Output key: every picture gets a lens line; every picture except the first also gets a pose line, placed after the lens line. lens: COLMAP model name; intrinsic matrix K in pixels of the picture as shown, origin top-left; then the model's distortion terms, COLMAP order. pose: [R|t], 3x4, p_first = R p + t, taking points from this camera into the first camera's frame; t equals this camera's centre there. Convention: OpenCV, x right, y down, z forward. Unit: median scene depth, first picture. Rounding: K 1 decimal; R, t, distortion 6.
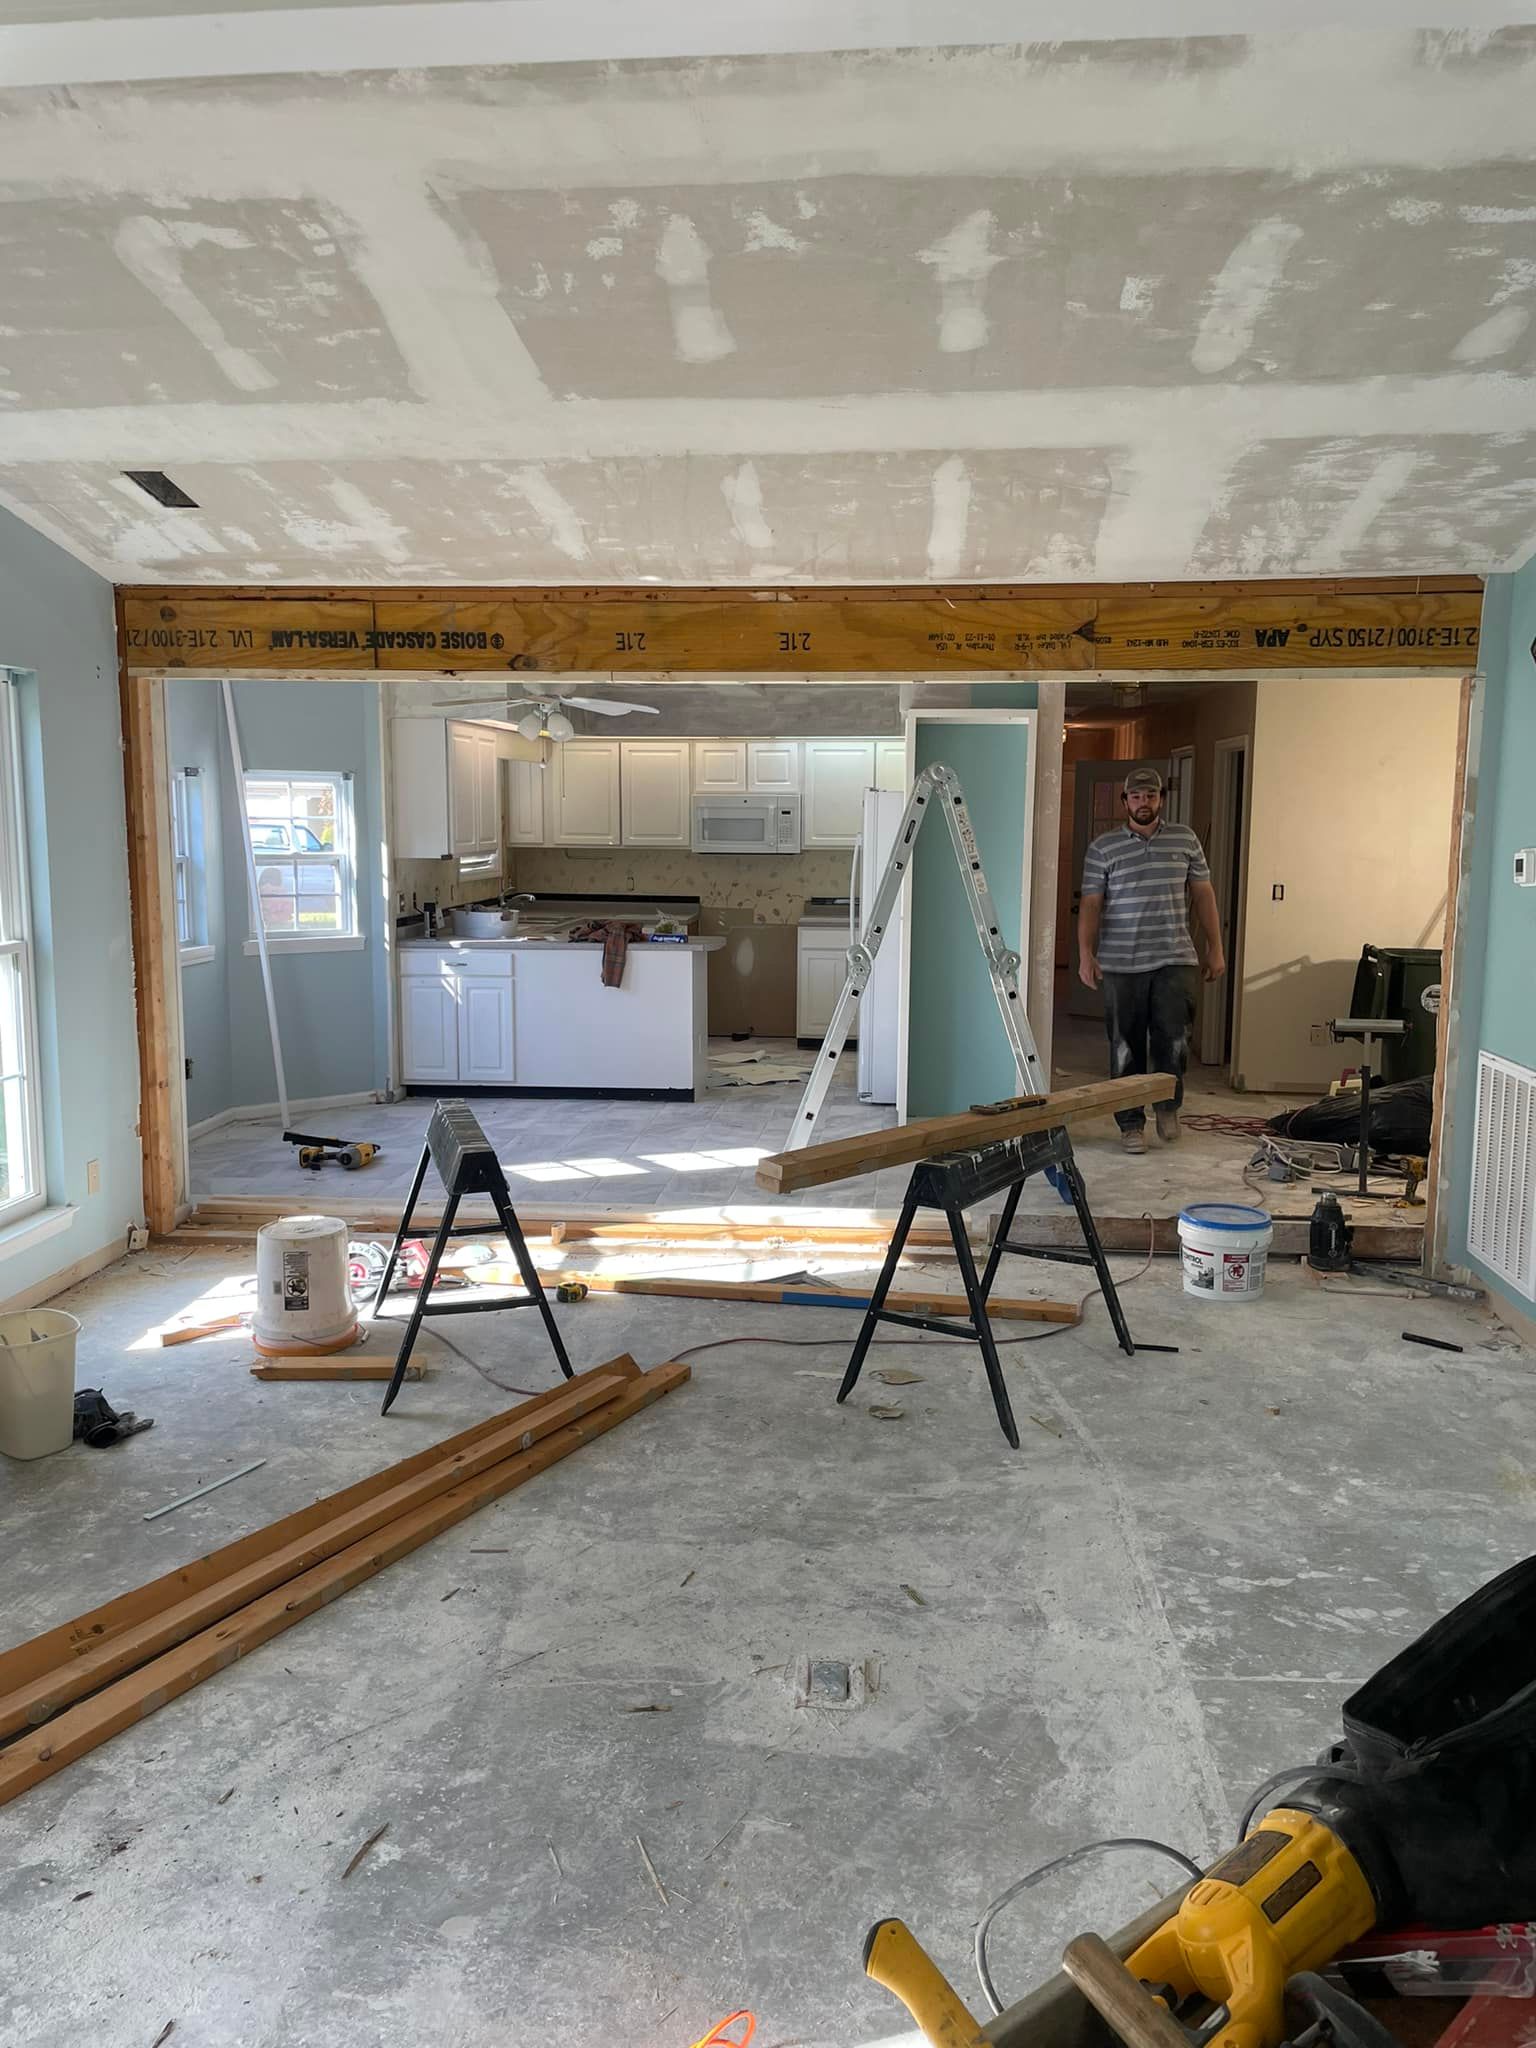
lens RADIAL K [[1549.9, 0, 770.7], [0, 1549.9, 1021.4], [0, 0, 1]] dist [0.037538, -0.029312]
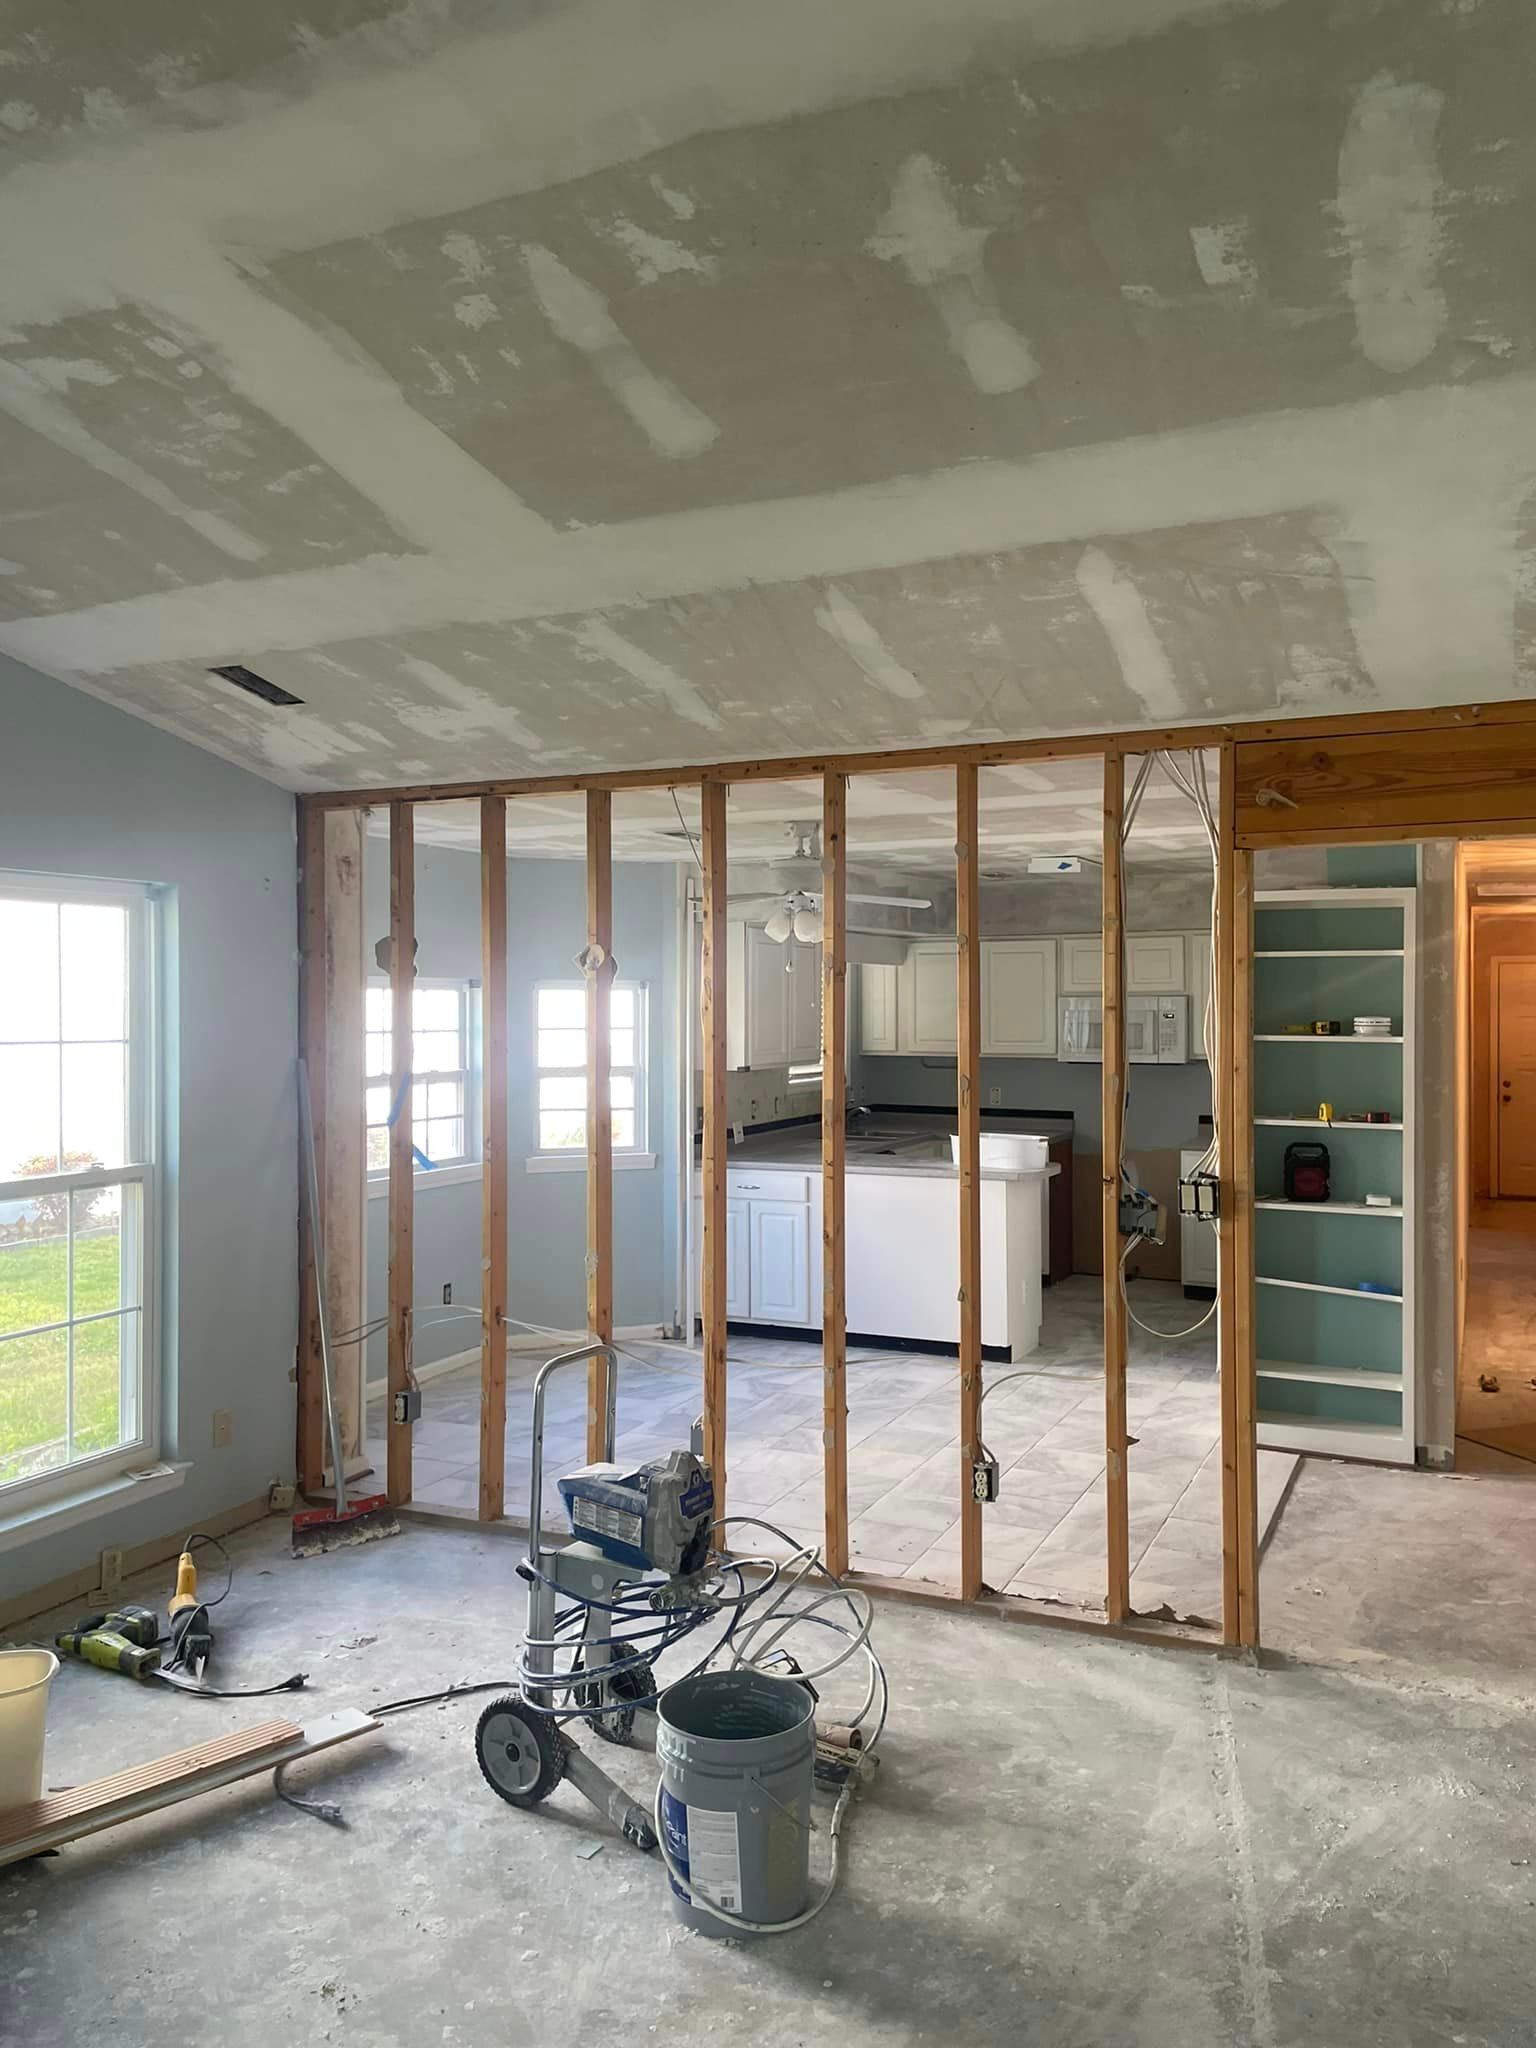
lens RADIAL K [[1549.9, 0, 766.3], [0, 1549.9, 1026.1], [0, 0, 1]] dist [0.037538, -0.029312]
pose [[0.941218, -0.007046, -0.337727, 0.268770], [-0.035242, 0.992279, -0.118918, -0.055006], [0.335957, 0.123829, 0.933702, 0.350056]]
